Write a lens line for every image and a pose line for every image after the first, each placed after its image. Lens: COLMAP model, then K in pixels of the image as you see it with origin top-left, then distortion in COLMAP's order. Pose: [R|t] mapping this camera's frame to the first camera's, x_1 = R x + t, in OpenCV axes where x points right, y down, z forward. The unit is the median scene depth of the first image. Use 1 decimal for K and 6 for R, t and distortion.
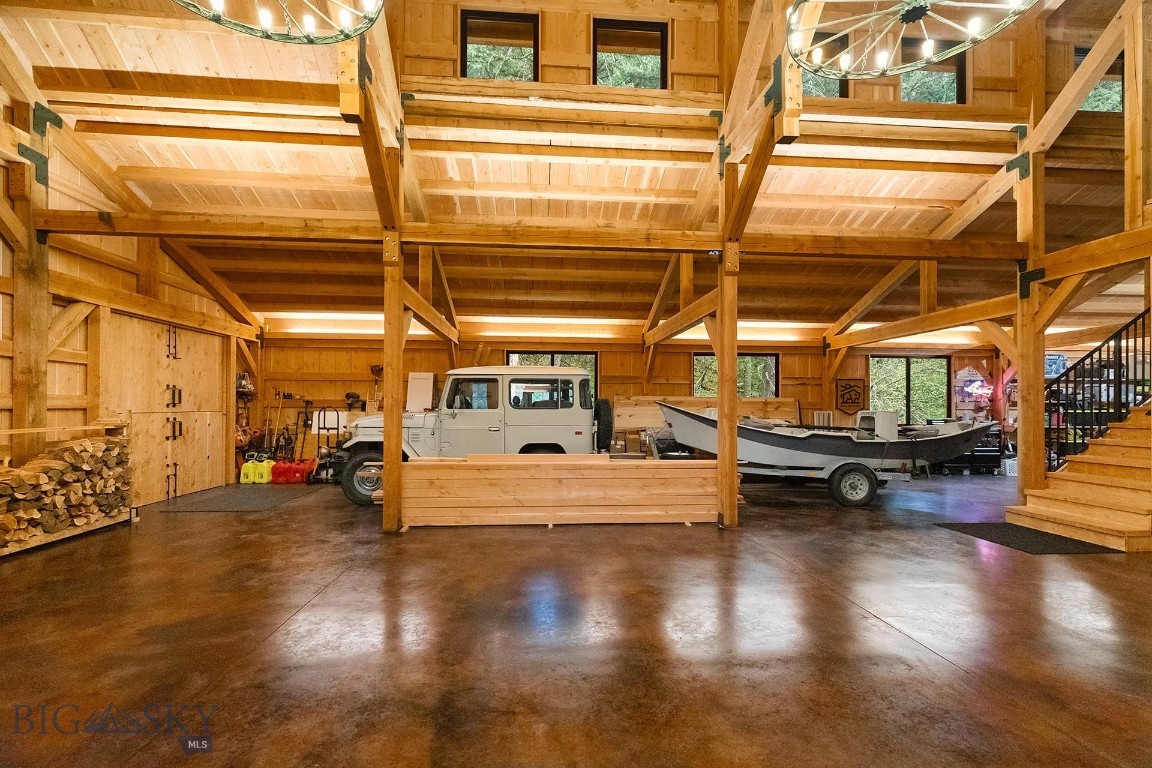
lens RADIAL K [[526.8, 0, 578.4], [0, 526.8, 402.9], [0, 0, 1]] dist [0.003104, 0.000536]
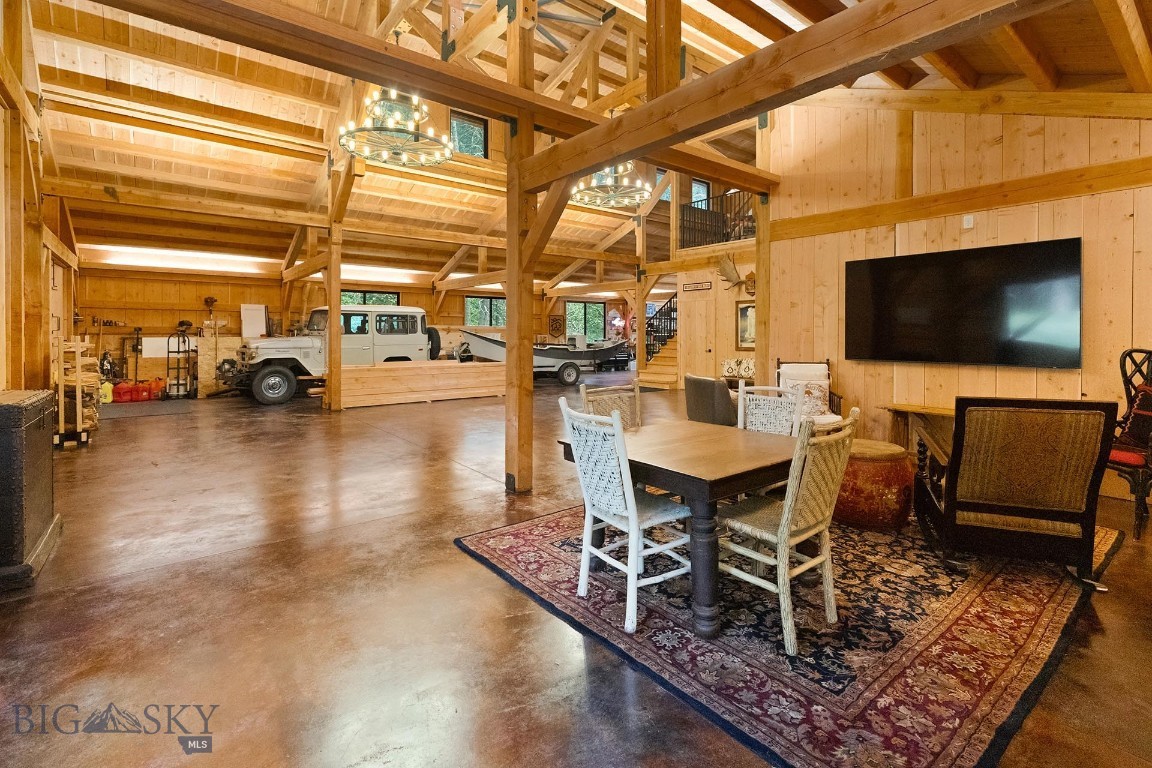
lens RADIAL K [[527.9, 0, 581.3], [0, 527.9, 329.1], [0, 0, 1]] dist [0.004000, -0.000058]
pose [[0.827671, 0.001620, 0.561211, -0.479058], [-0.001523, 0.999999, -0.000640, -0.002808], [-0.561212, -0.000325, 0.827672, -0.558646]]
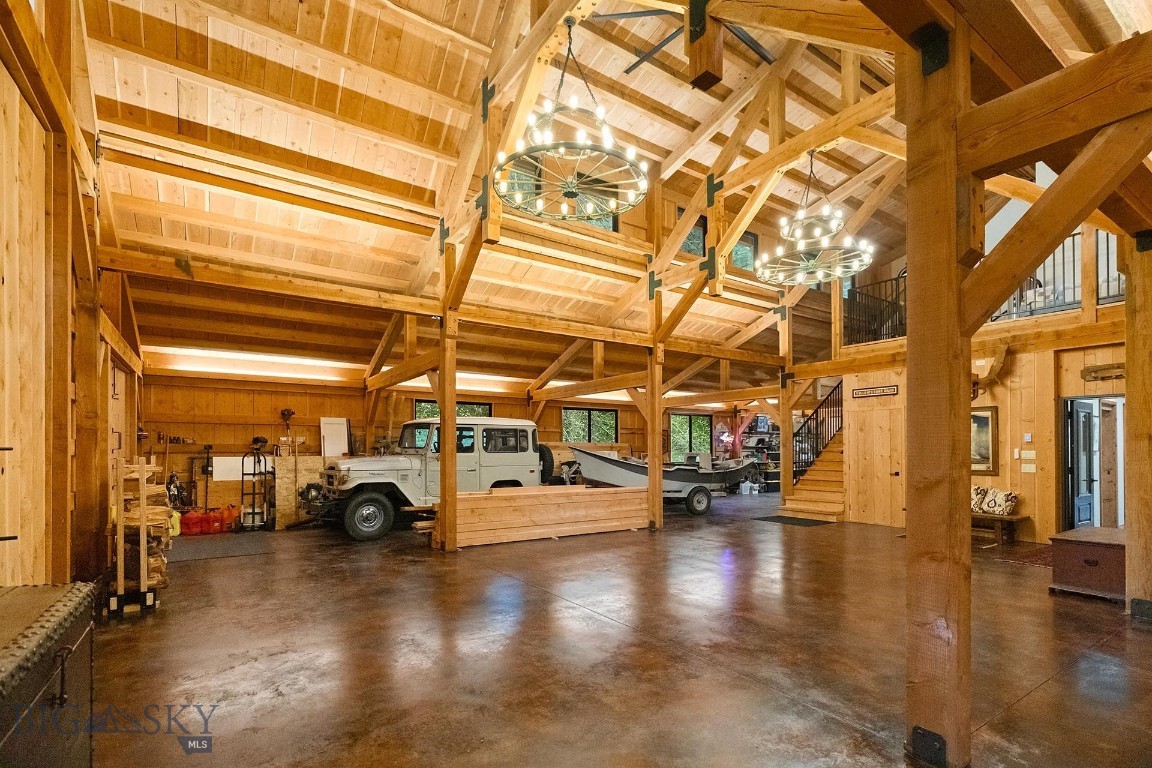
lens RADIAL K [[539.9, 0, 579.7], [0, 539.9, 442.2], [0, 0, 1]] dist [0.001615, -0.000081]
pose [[0.869089, 0.003419, 0.494644, -0.540411], [-0.000249, 0.999979, -0.006473, -0.004652], [-0.494656, 0.005503, 0.869071, -0.193411]]
